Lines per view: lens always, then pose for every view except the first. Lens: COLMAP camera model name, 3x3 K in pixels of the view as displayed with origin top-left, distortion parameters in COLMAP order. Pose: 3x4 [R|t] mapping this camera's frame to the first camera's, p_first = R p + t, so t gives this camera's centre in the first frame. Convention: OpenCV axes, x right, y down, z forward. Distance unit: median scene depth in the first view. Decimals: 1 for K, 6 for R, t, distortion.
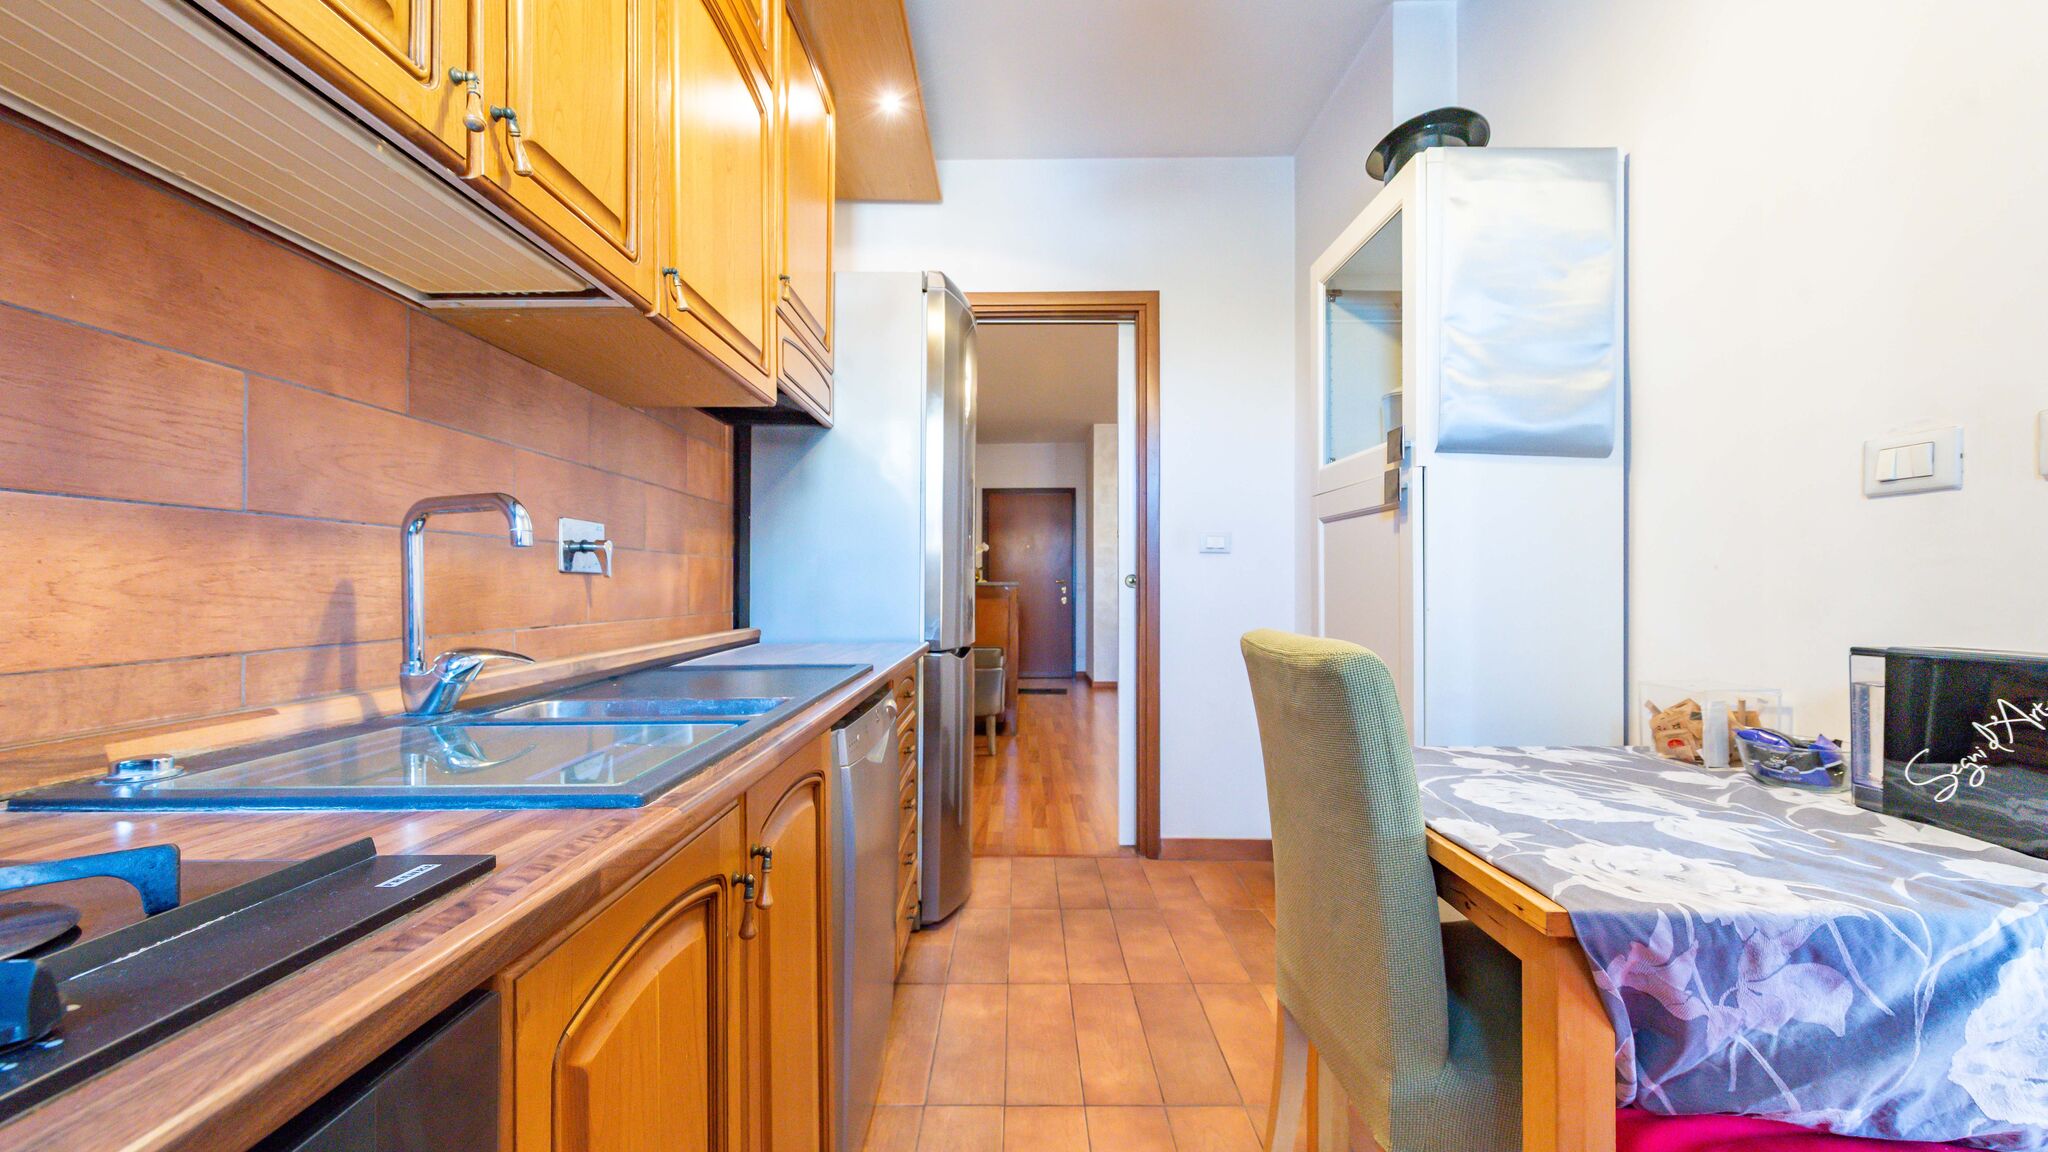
lens RADIAL K [[796.3, 0, 988.0], [0, 796.3, 578.6], [0, 0, 1]] dist [0.010893, -0.002525]
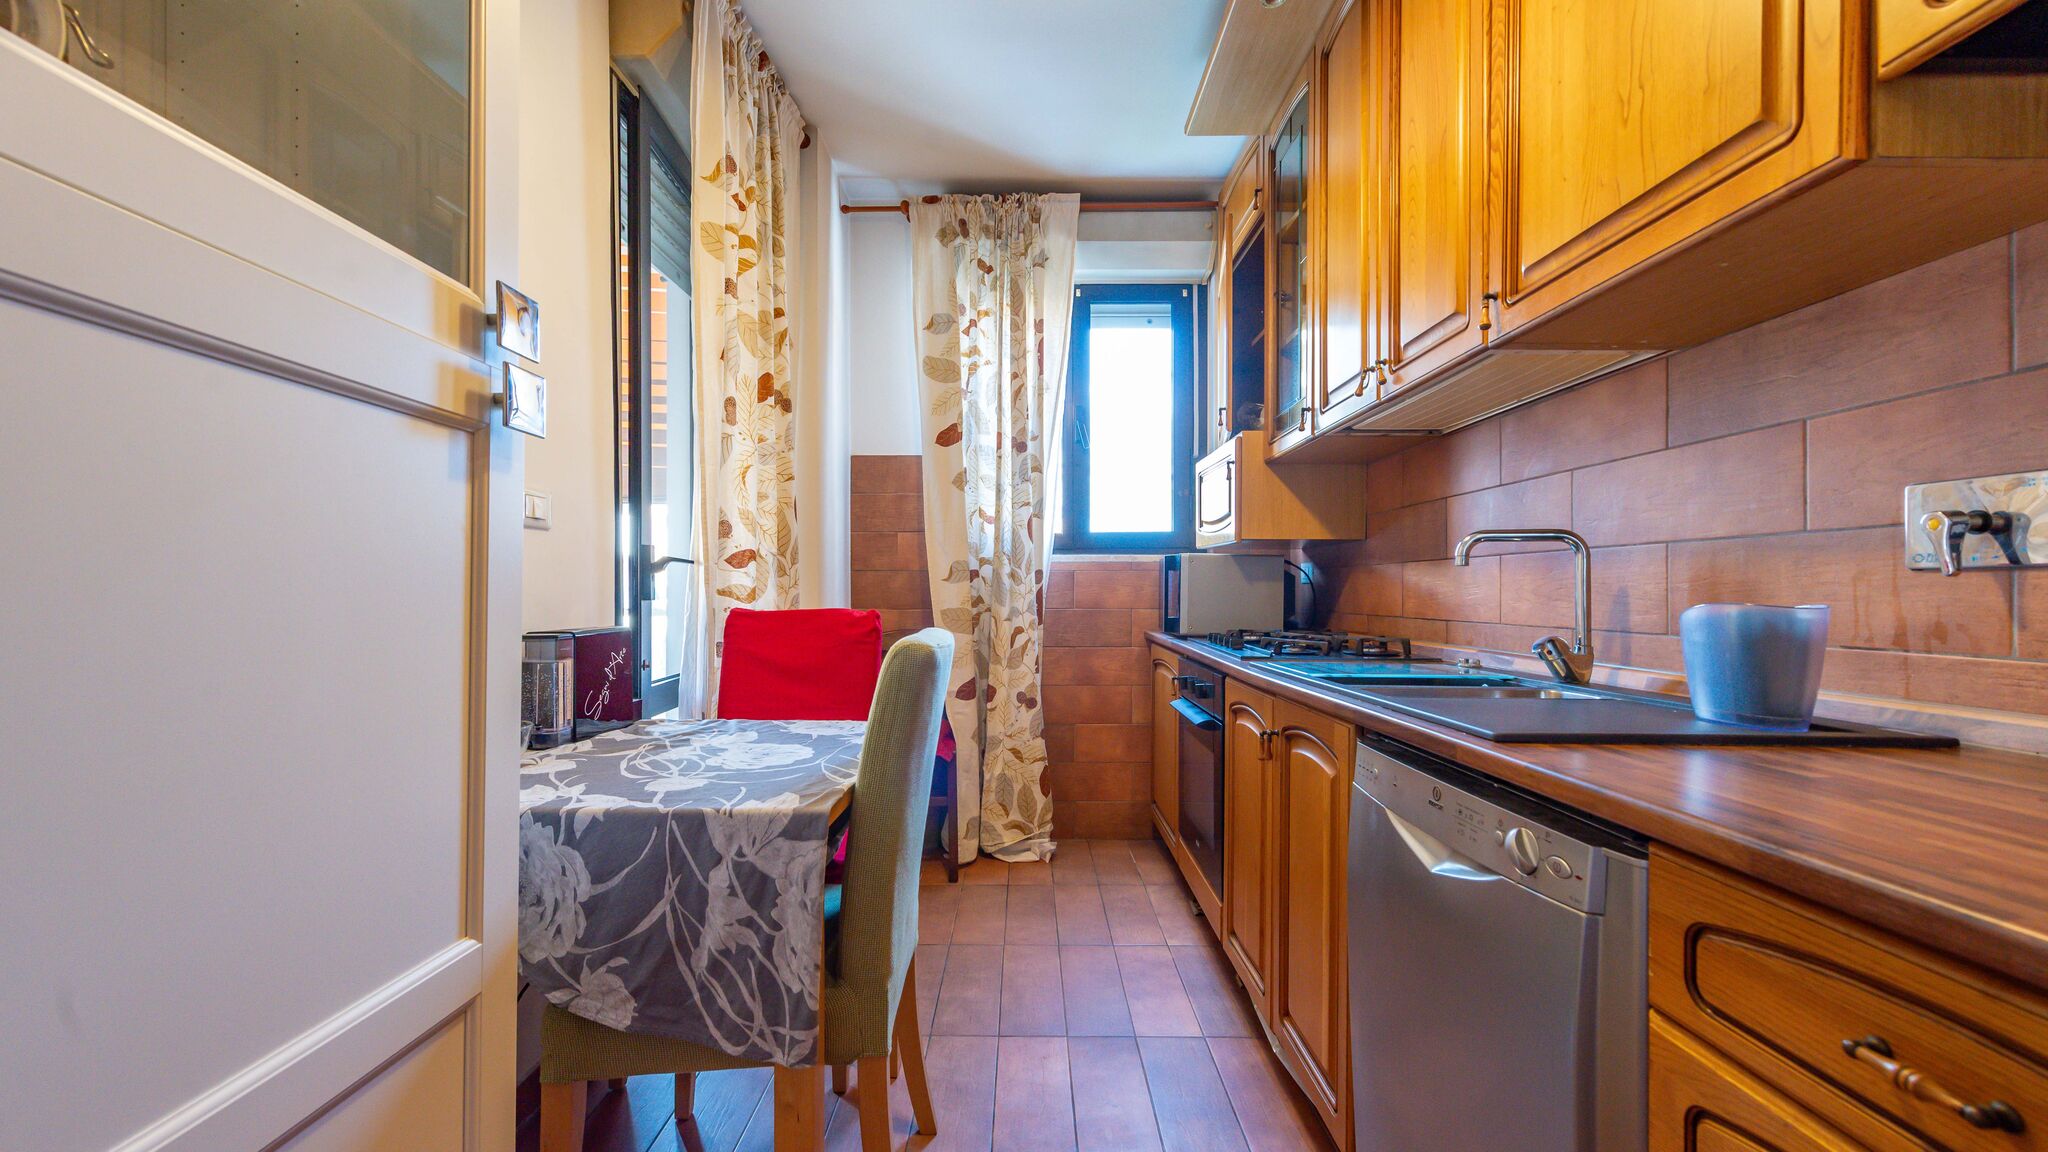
lens RADIAL K [[796.3, 0, 1017.3], [0, 796.3, 579.1], [0, 0, 1]] dist [0.010893, -0.002525]
pose [[-0.999020, 0.002472, -0.044198, 0.178017], [0.003326, 0.999809, -0.019244, 0.006908], [0.044142, -0.019372, -0.998837, 1.317406]]
